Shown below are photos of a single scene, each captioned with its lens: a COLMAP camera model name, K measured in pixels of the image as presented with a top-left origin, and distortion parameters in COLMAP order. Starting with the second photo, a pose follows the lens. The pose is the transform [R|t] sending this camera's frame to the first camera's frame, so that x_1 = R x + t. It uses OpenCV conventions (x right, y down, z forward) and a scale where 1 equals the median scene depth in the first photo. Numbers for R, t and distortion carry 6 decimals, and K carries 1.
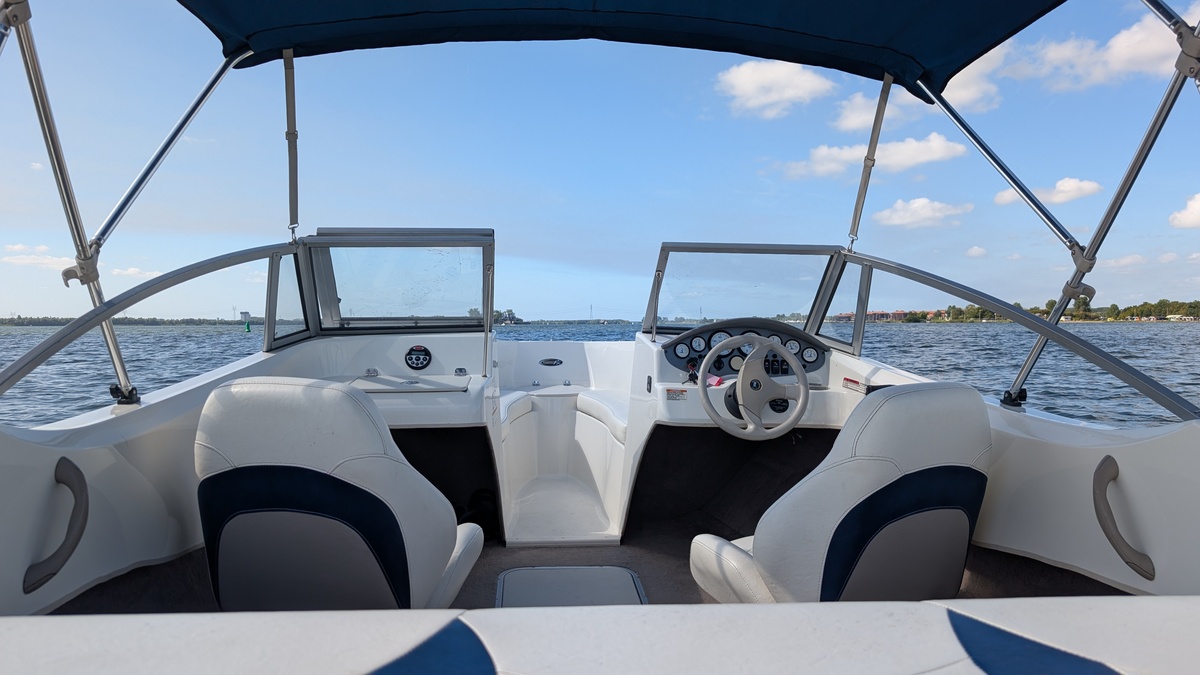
lens RADIAL K [[861.0, 0, 601.4], [0, 861.0, 337.3], [0, 0, 1]] dist [-0.012941, -0.005280]
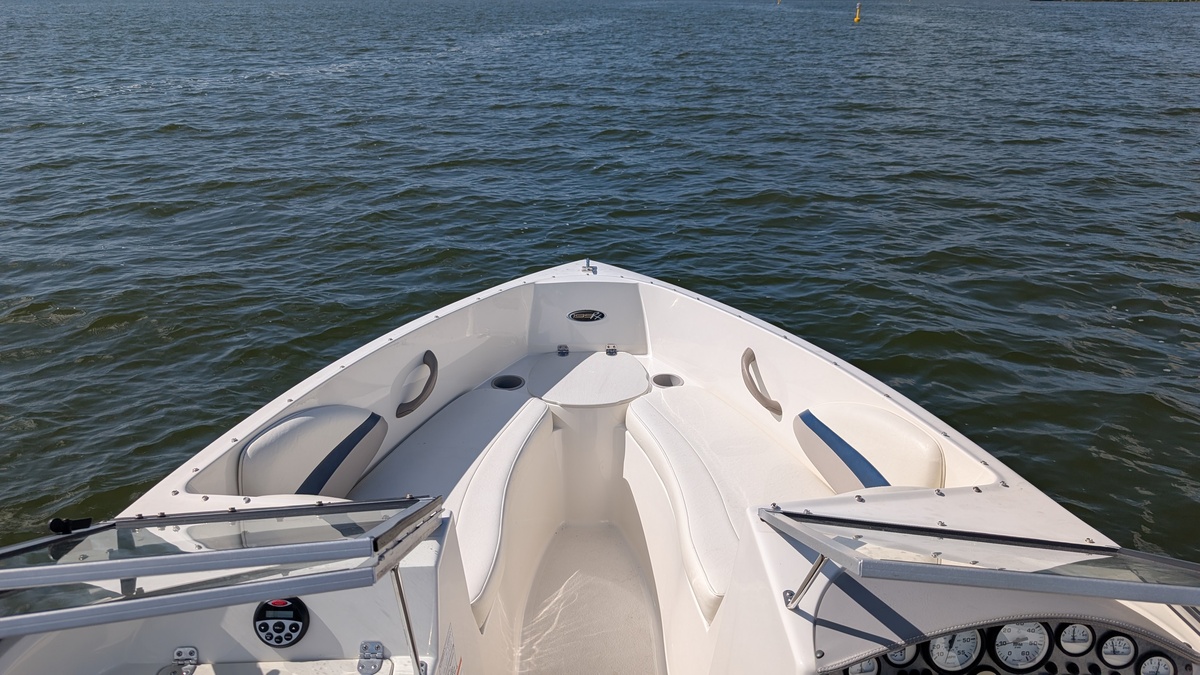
lens RADIAL K [[861.0, 0, 596.7], [0, 861.0, 335.7], [0, 0, 1]] dist [-0.012941, -0.005280]
pose [[0.997636, 0.021596, -0.065241, -0.014626], [0.002603, 0.936785, 0.349895, -0.289547], [0.068674, -0.349238, 0.934514, 0.639220]]
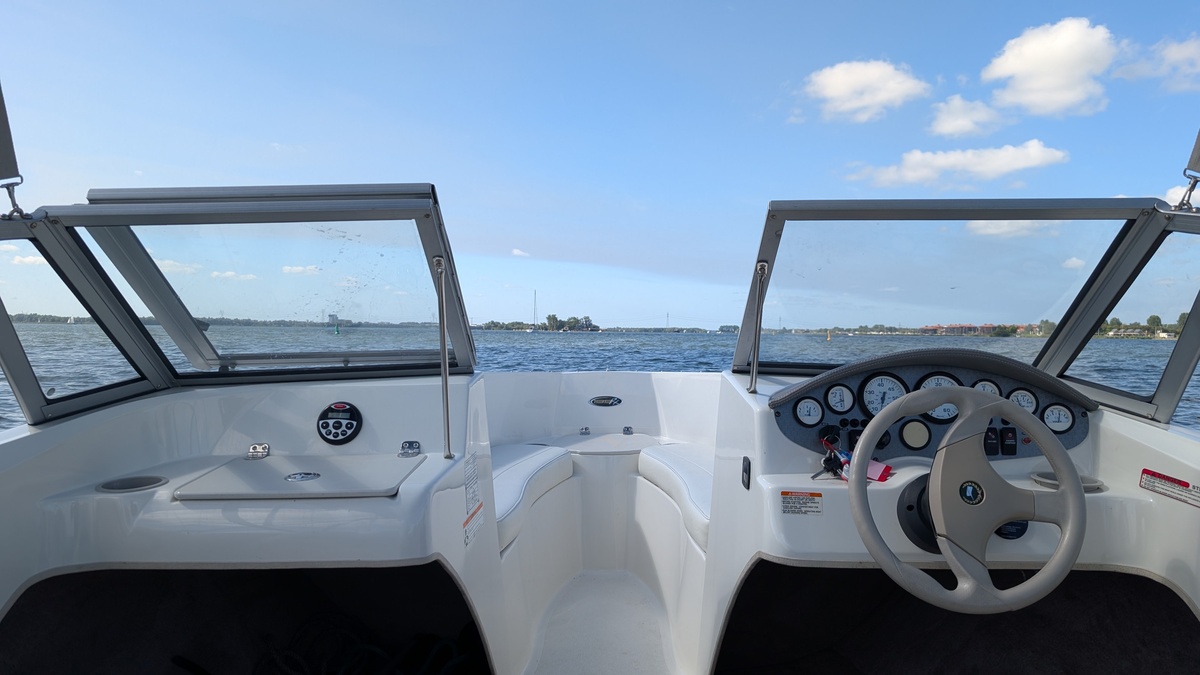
lens RADIAL K [[861.0, 0, 597.4], [0, 861.0, 346.9], [0, 0, 1]] dist [-0.012941, -0.005280]
pose [[0.993911, -0.011187, -0.109613, 0.022605], [0.011109, 0.999937, -0.001323, -0.025077], [0.109621, 0.000097, 0.993973, 0.454153]]
